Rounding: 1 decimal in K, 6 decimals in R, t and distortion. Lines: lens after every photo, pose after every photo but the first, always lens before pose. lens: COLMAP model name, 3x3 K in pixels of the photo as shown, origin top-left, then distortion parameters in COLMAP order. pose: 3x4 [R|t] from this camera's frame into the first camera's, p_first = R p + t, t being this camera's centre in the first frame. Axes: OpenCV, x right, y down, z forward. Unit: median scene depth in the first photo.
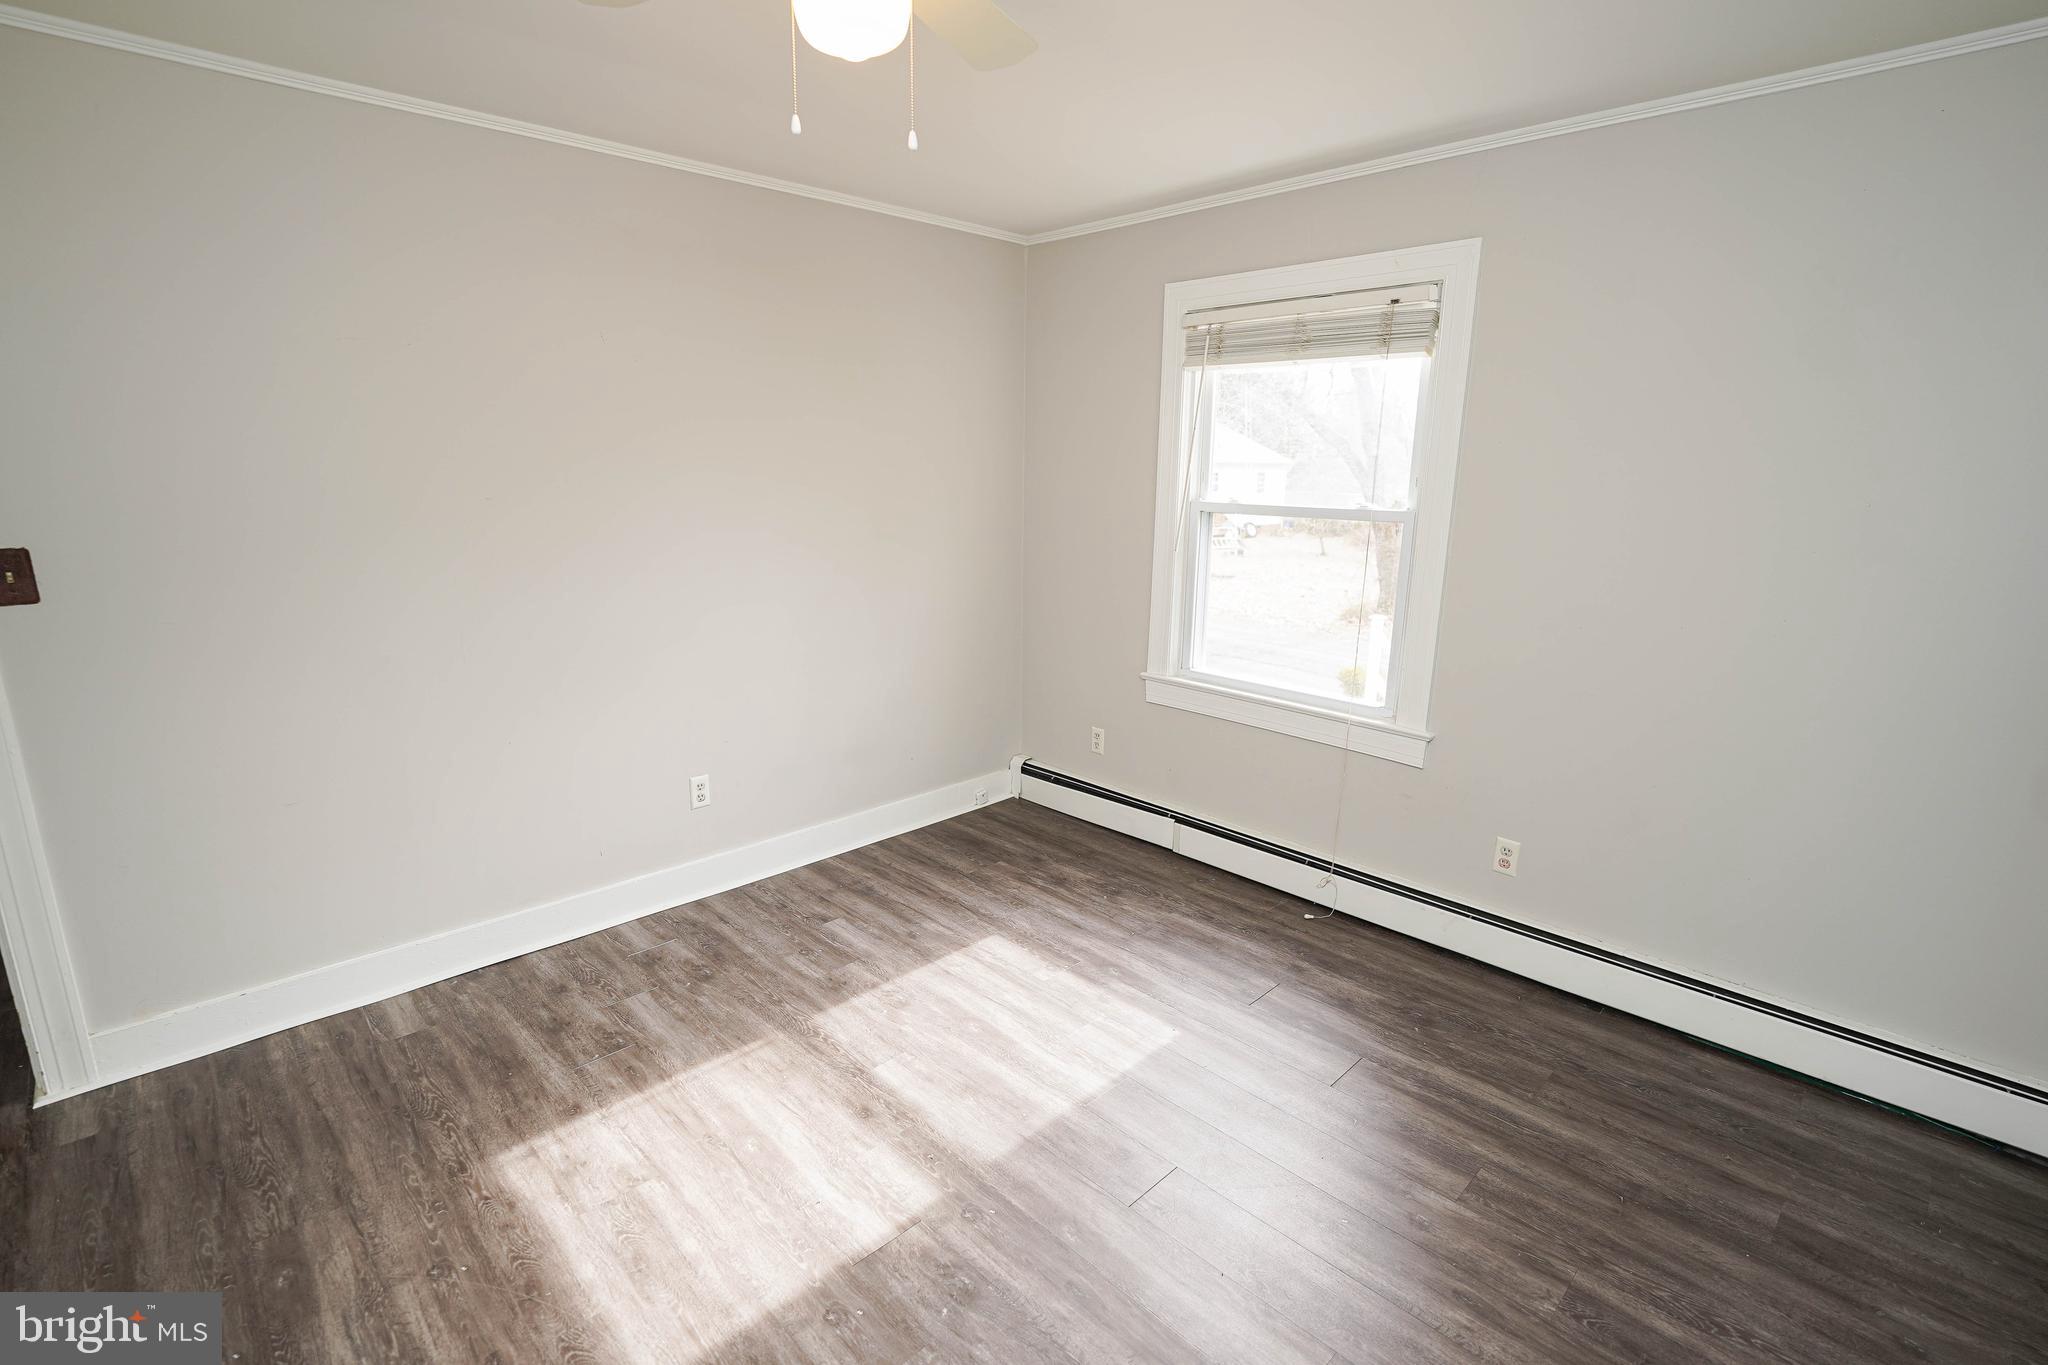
lens RADIAL K [[965.9, 0, 1014.1], [0, 965.9, 685.8], [0, 0, 1]] dist [-0.019662, -0.000320]
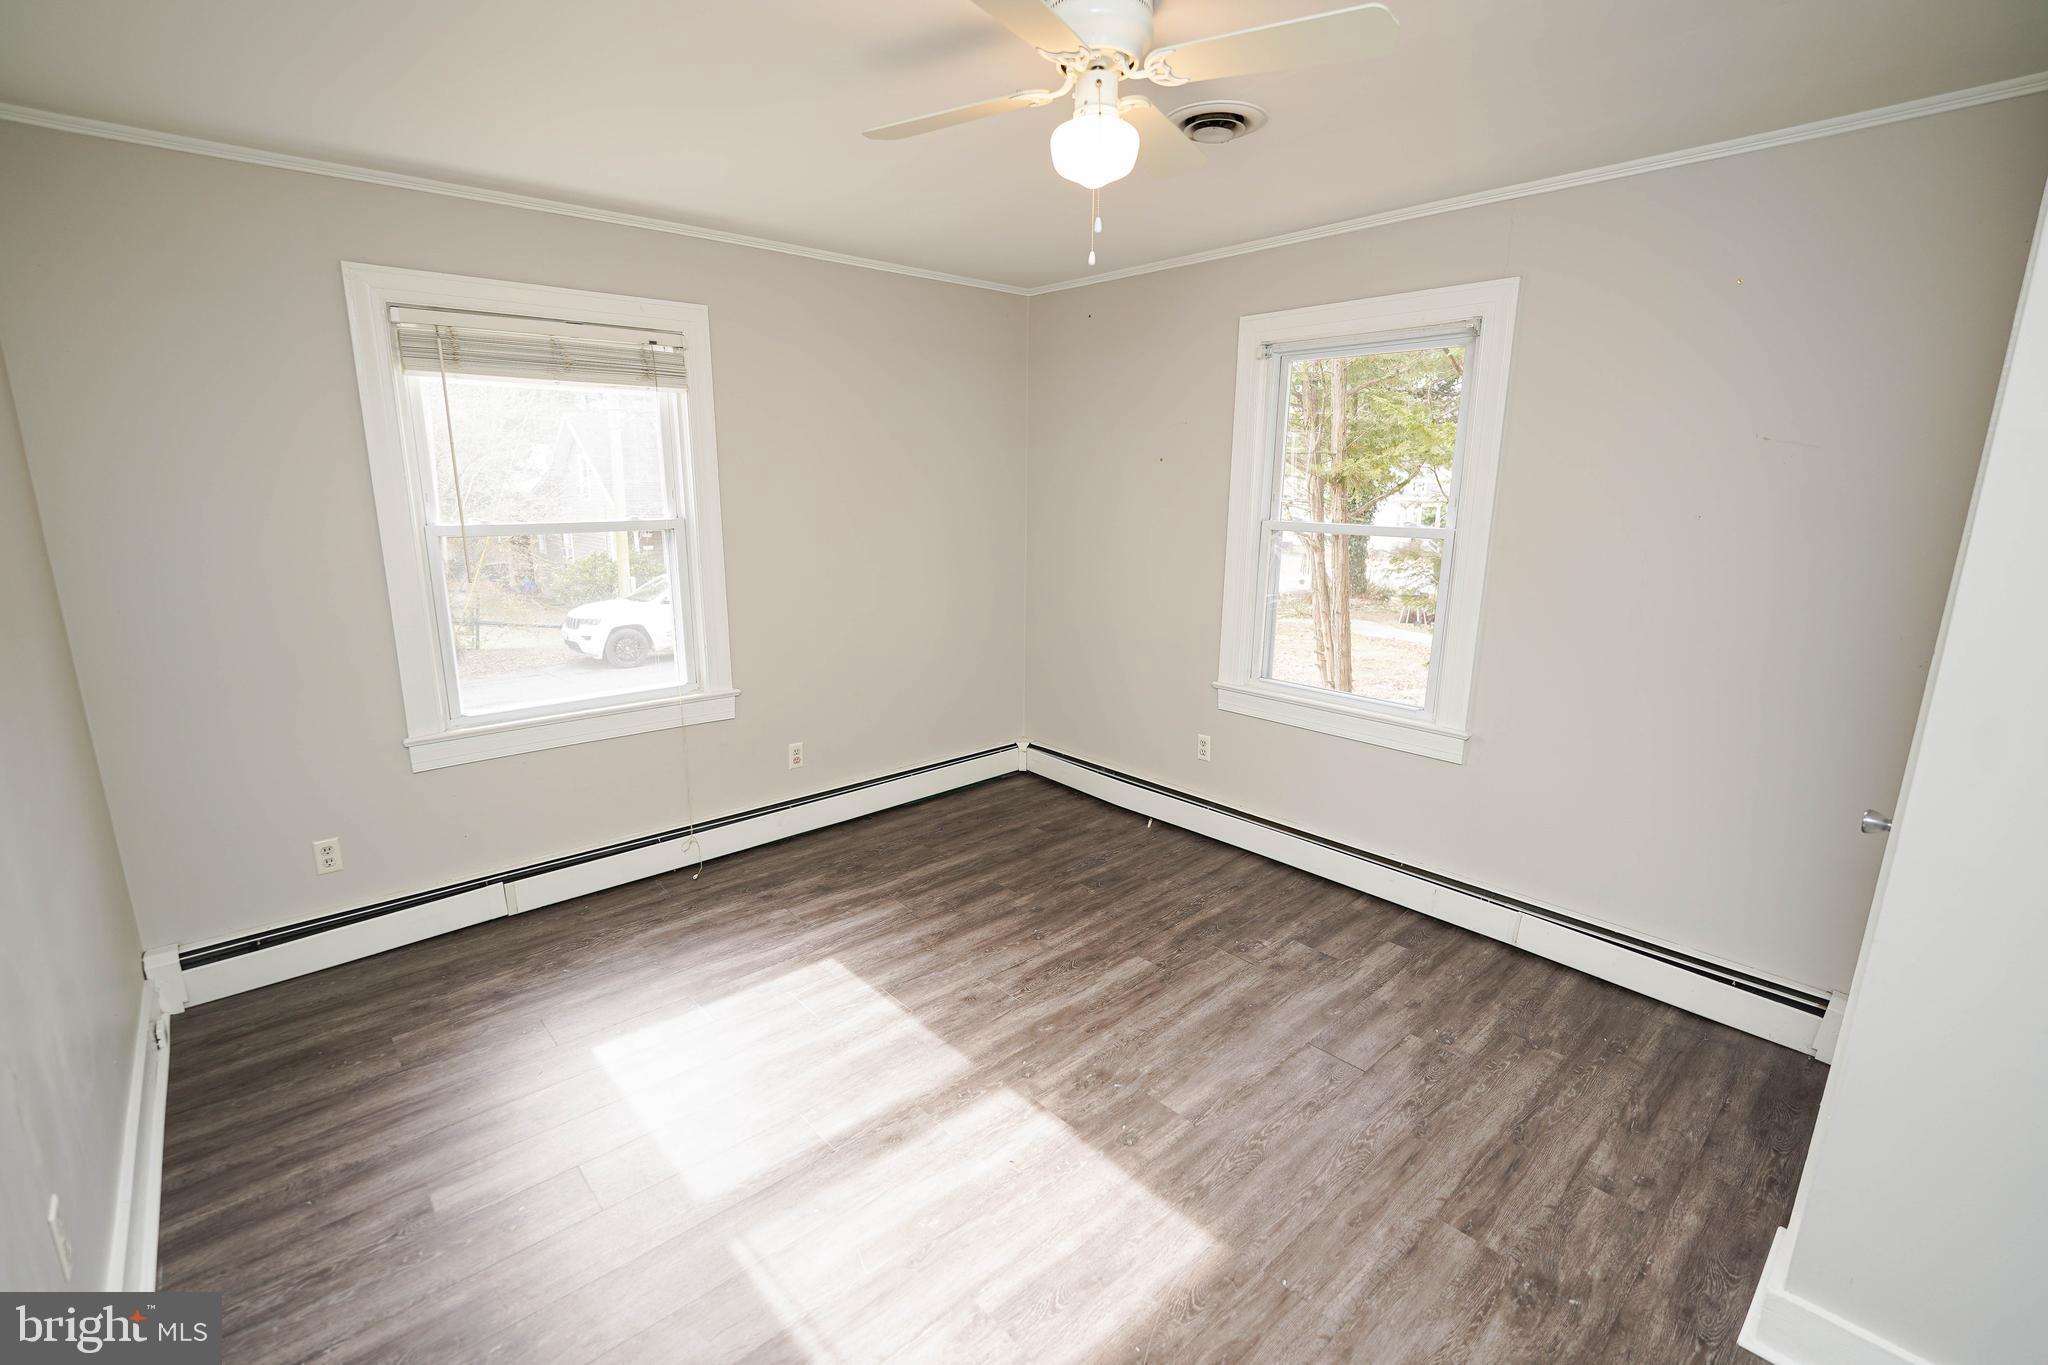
lens RADIAL K [[905.0, 0, 1013.0], [0, 905.0, 684.0], [0, 0, 1]] dist [-0.019086, -0.000559]
pose [[0.032877, -0.233111, 0.971894, -0.917078], [0.224137, 0.949372, 0.220127, -0.176126], [-0.974003, 0.210600, 0.083461, 0.679894]]
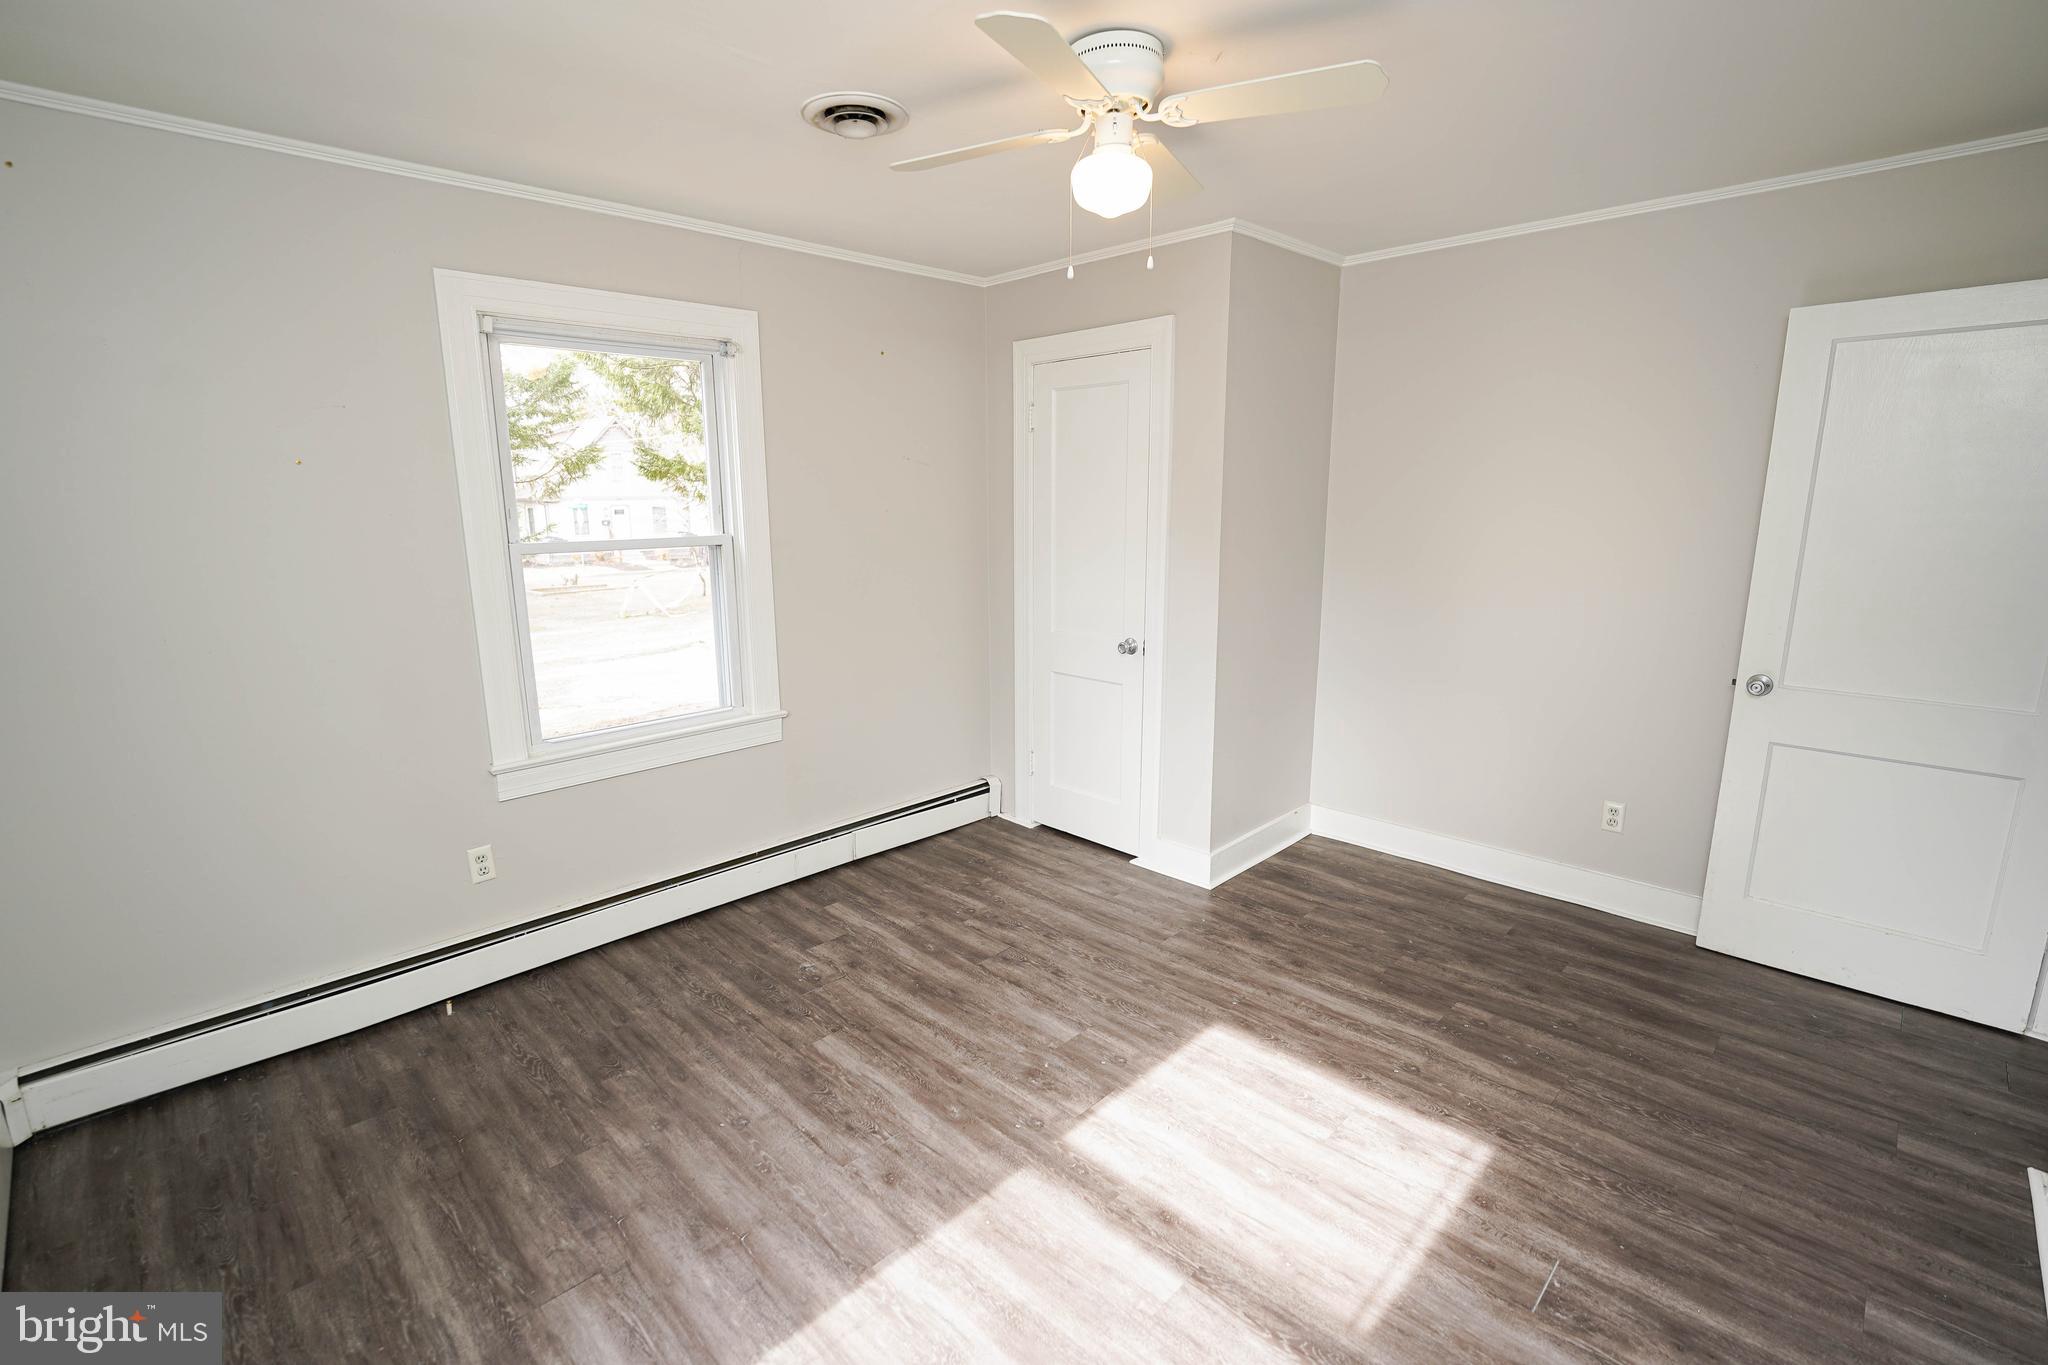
lens RADIAL K [[905.0, 0, 1019.2], [0, 905.0, 688.5], [0, 0, 1]] dist [-0.019086, -0.000559]
pose [[-0.999724, 0.003696, -0.023215, -0.000689], [-0.006650, 0.902761, 0.430091, -0.346848], [0.022547, 0.430126, -0.902487, 1.489076]]
